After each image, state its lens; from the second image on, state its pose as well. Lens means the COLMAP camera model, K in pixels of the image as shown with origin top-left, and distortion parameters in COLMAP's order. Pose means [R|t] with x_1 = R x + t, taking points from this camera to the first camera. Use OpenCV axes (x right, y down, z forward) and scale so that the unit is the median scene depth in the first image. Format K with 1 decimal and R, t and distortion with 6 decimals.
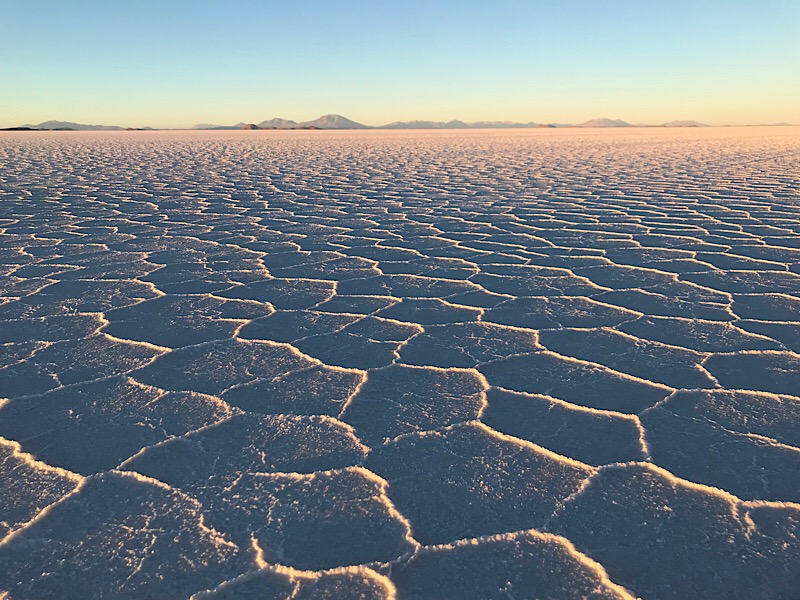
lens RADIAL K [[651.8, 0, 400.5], [0, 651.8, 300.2], [0, 0, 1]] dist [0.029460, -0.036138]
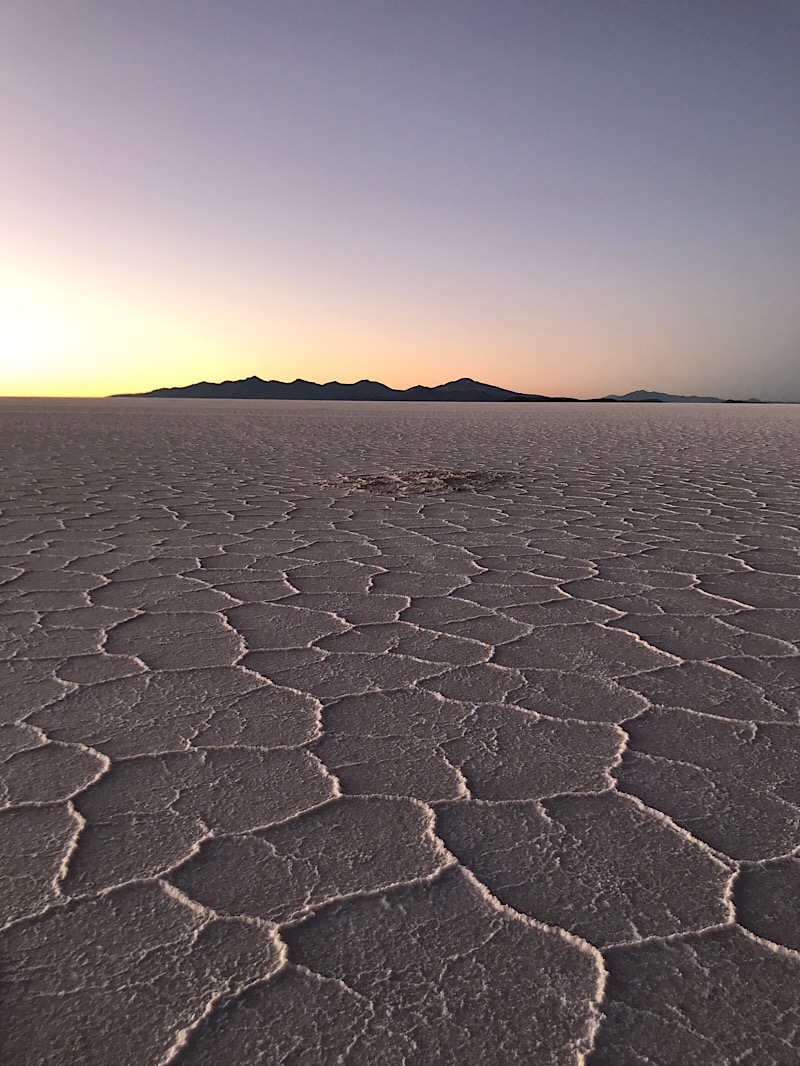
lens RADIAL K [[868.6, 0, 399.6], [0, 868.6, 534.2], [0, 0, 1]] dist [0.029460, -0.036138]
pose [[0.739020, 0.115375, -0.663730, 0.170931], [-0.183935, 0.982349, -0.034039, 0.107430], [0.648087, 0.147239, 0.747197, -0.509236]]
